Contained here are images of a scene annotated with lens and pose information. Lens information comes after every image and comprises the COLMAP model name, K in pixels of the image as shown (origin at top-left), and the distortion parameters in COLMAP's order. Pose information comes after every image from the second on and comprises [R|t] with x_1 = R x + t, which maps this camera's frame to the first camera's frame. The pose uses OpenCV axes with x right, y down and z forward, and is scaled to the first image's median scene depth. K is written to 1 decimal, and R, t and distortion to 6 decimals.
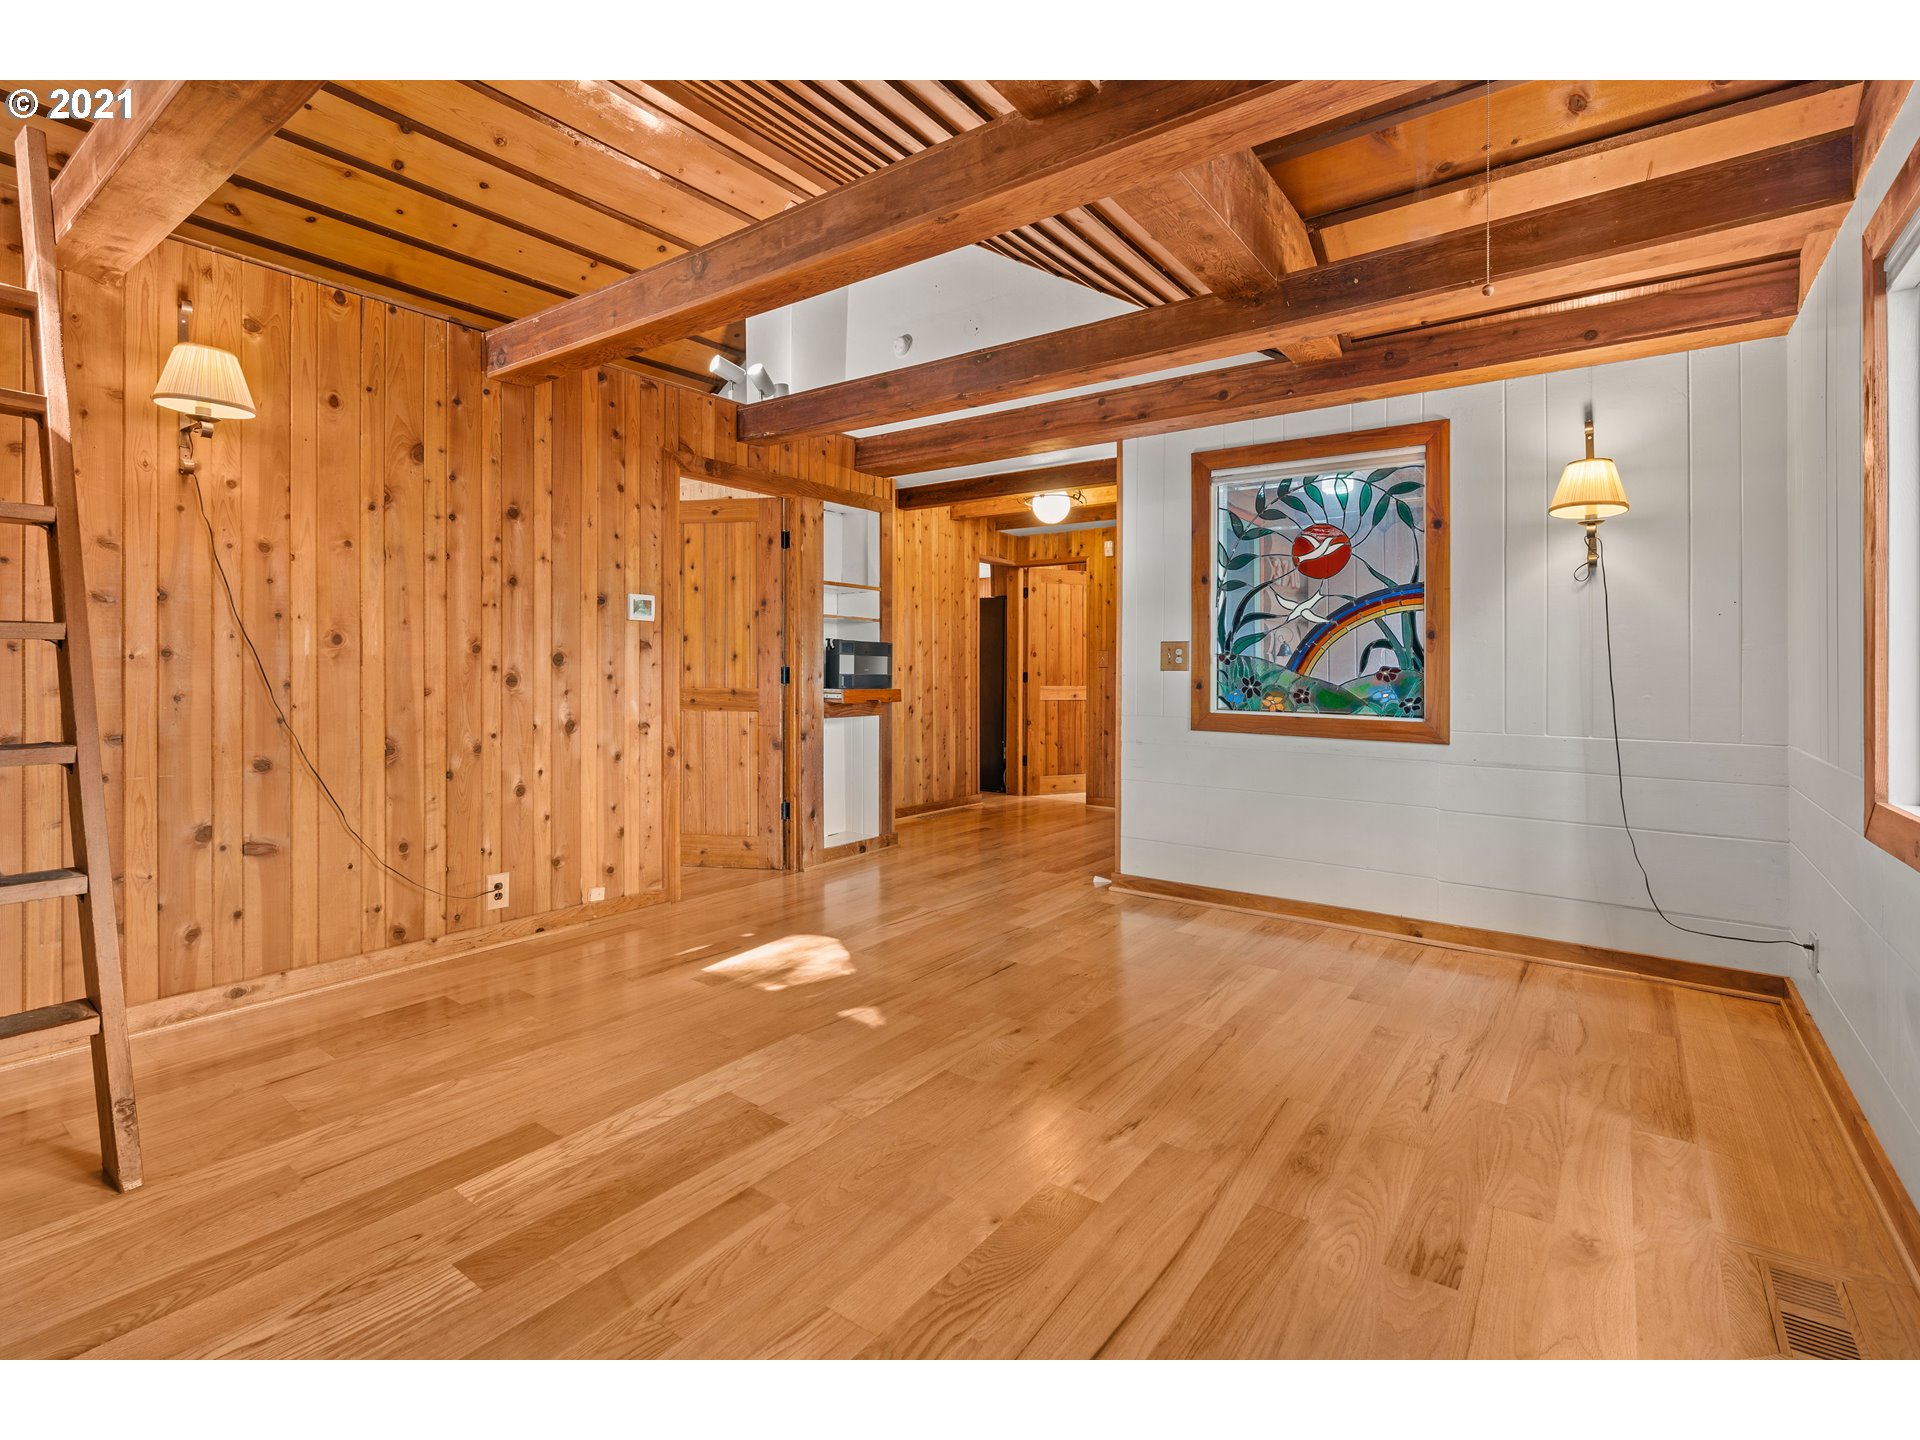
lens RADIAL K [[897.5, 0, 969.3], [0, 897.5, 669.3], [0, 0, 1]] dist [-0.001557, -0.000170]
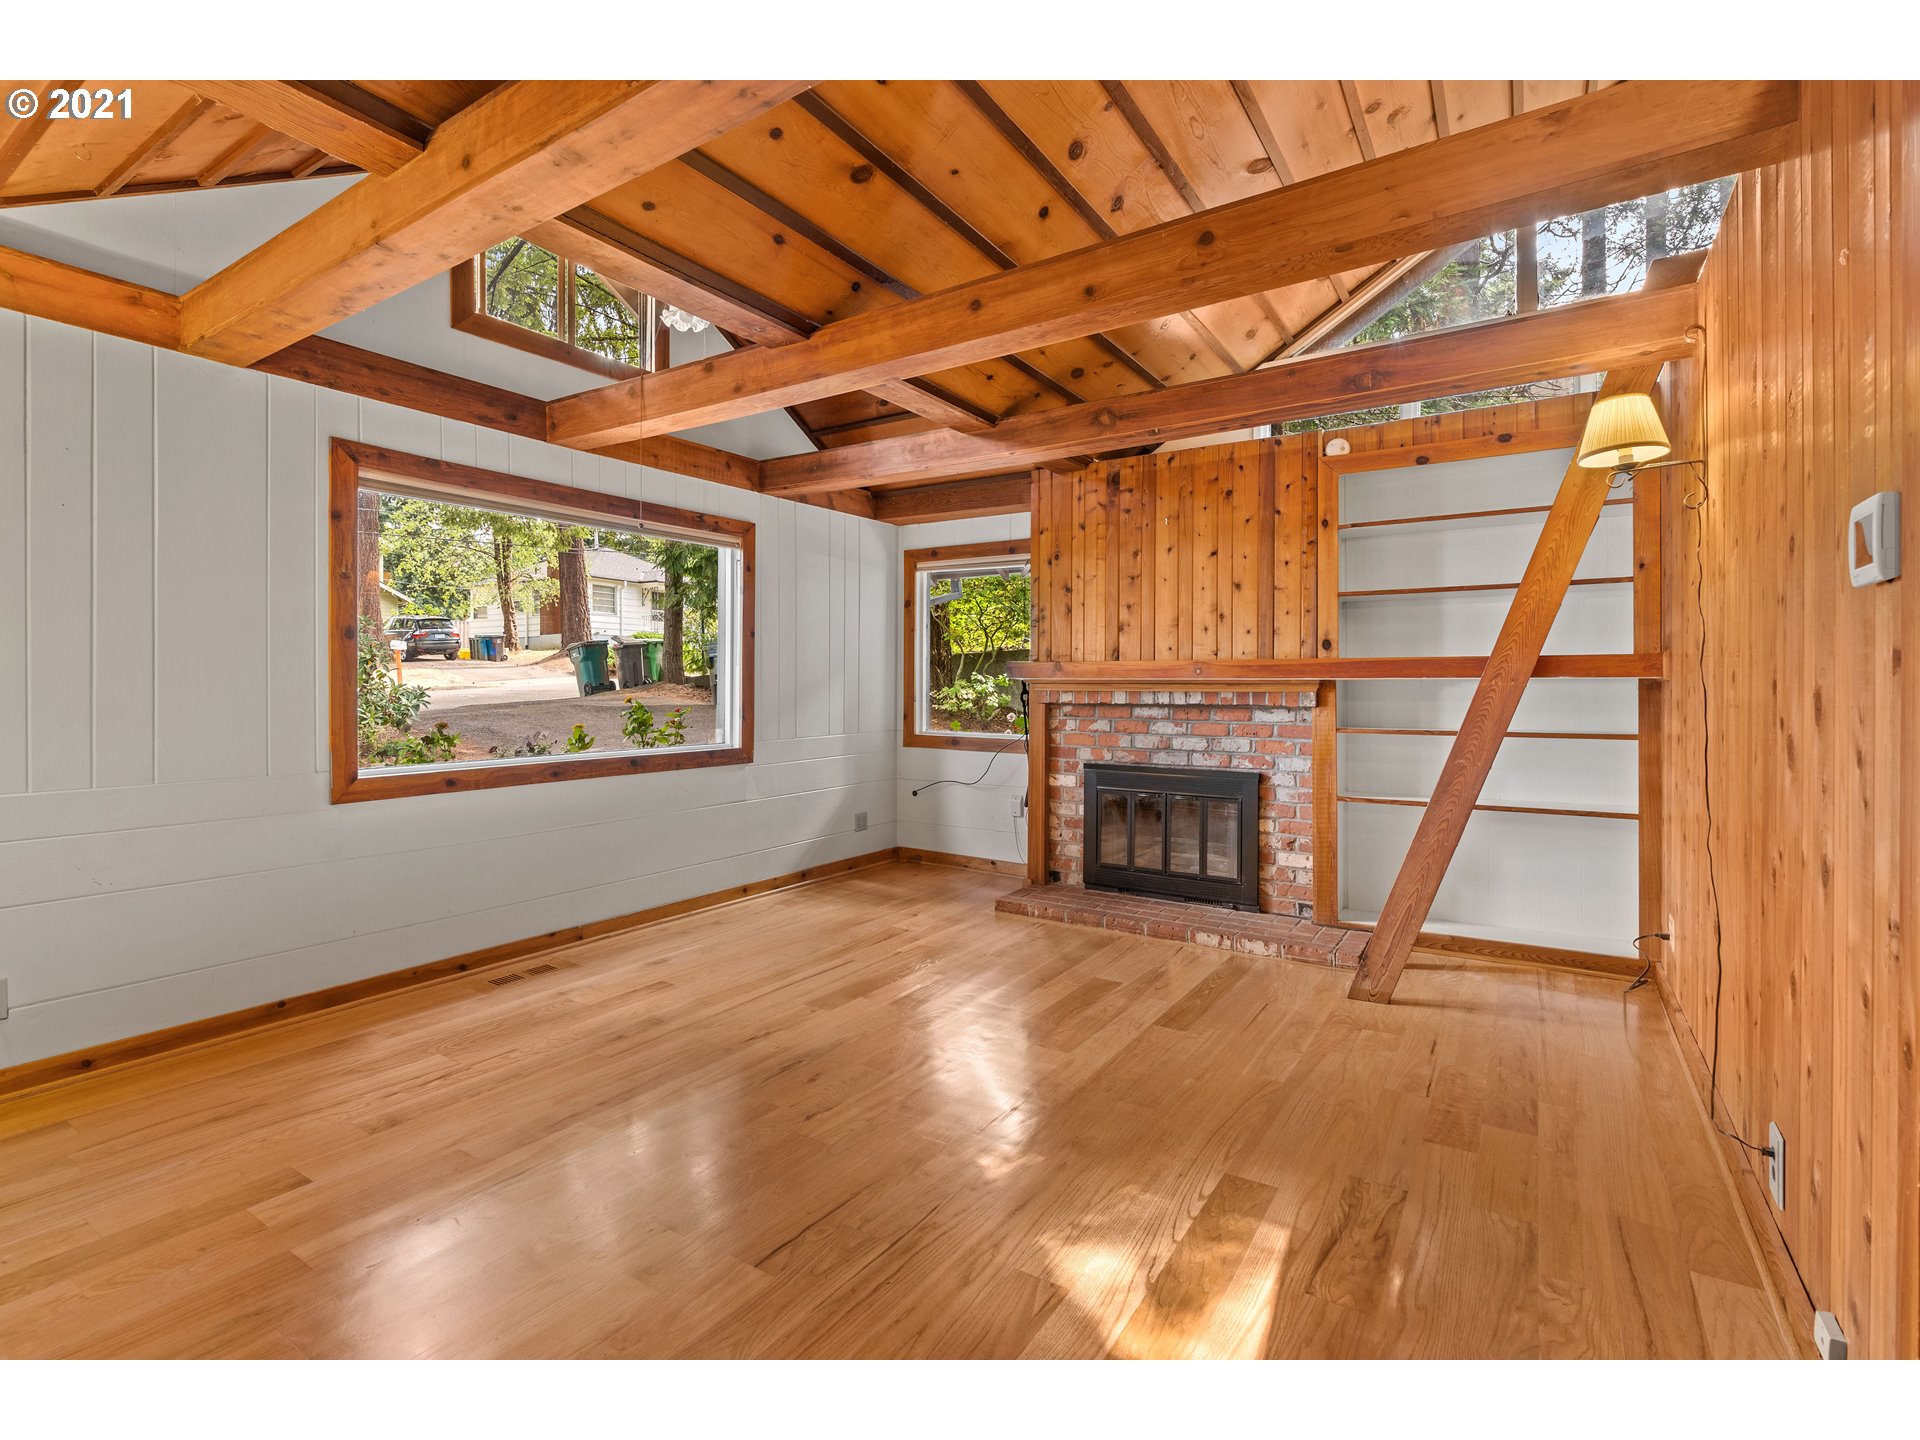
lens RADIAL K [[881.5, 0, 965.6], [0, 881.5, 690.0], [0, 0, 1]] dist [-0.001237, -0.000068]
pose [[-0.998523, -0.005826, -0.054016, -0.042126], [-0.006019, 0.999976, 0.003400, -0.020163], [0.053995, 0.003720, -0.998534, 1.543994]]
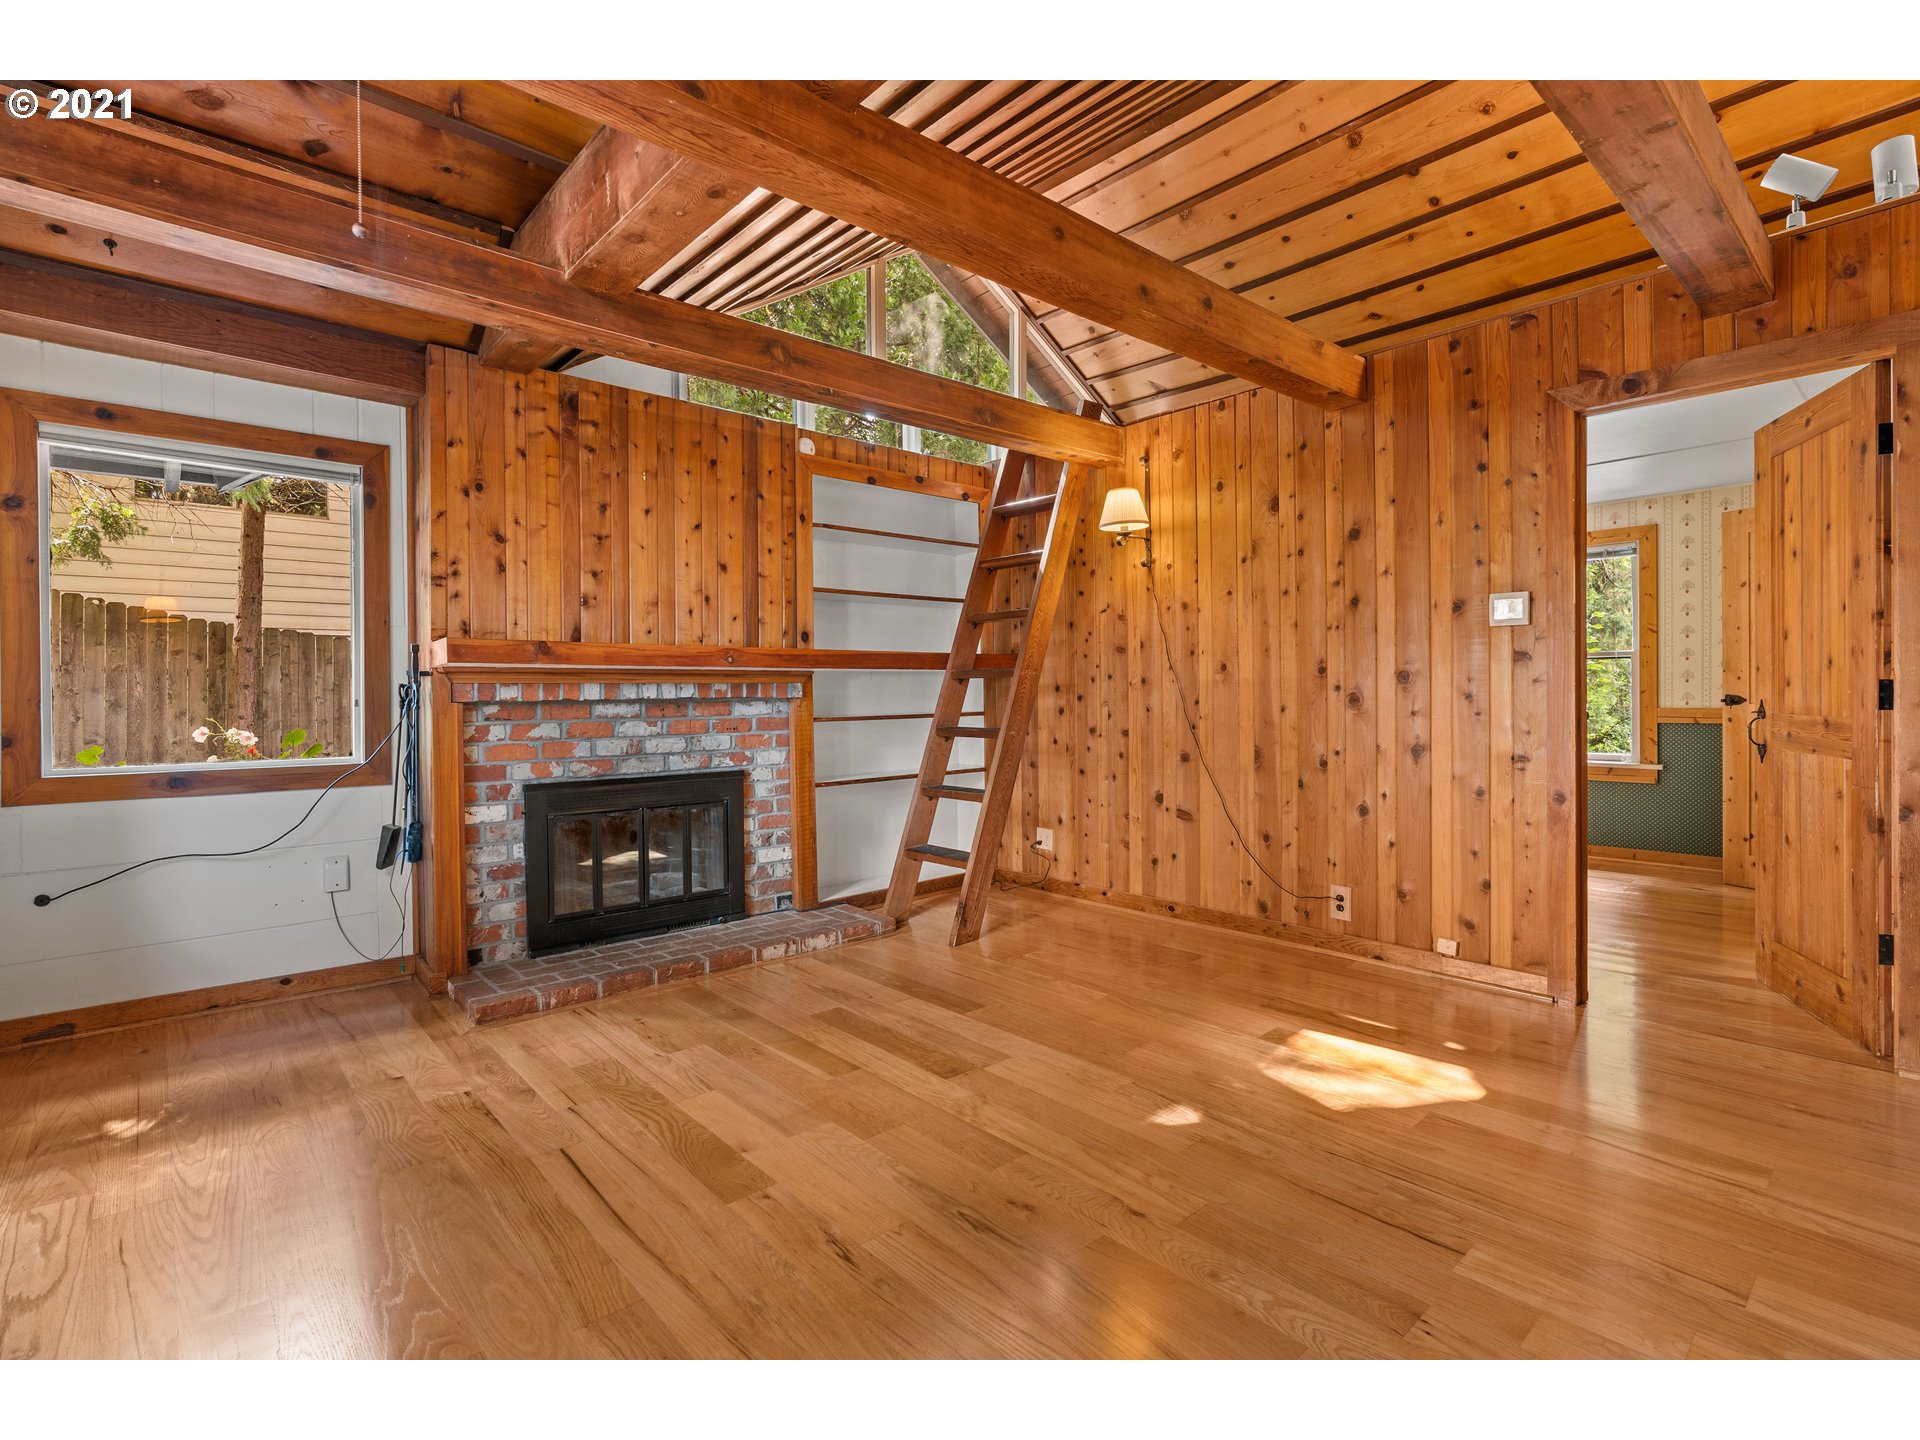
lens RADIAL K [[916.3, 0, 965.5], [0, 916.3, 701.7], [0, 0, 1]] dist [-0.001658, 0.000144]
pose [[-0.212164, 0.009490, -0.977188, 0.628790], [0.008938, 0.999930, 0.007770, 0.002715], [0.977193, -0.007085, -0.212234, 0.840914]]
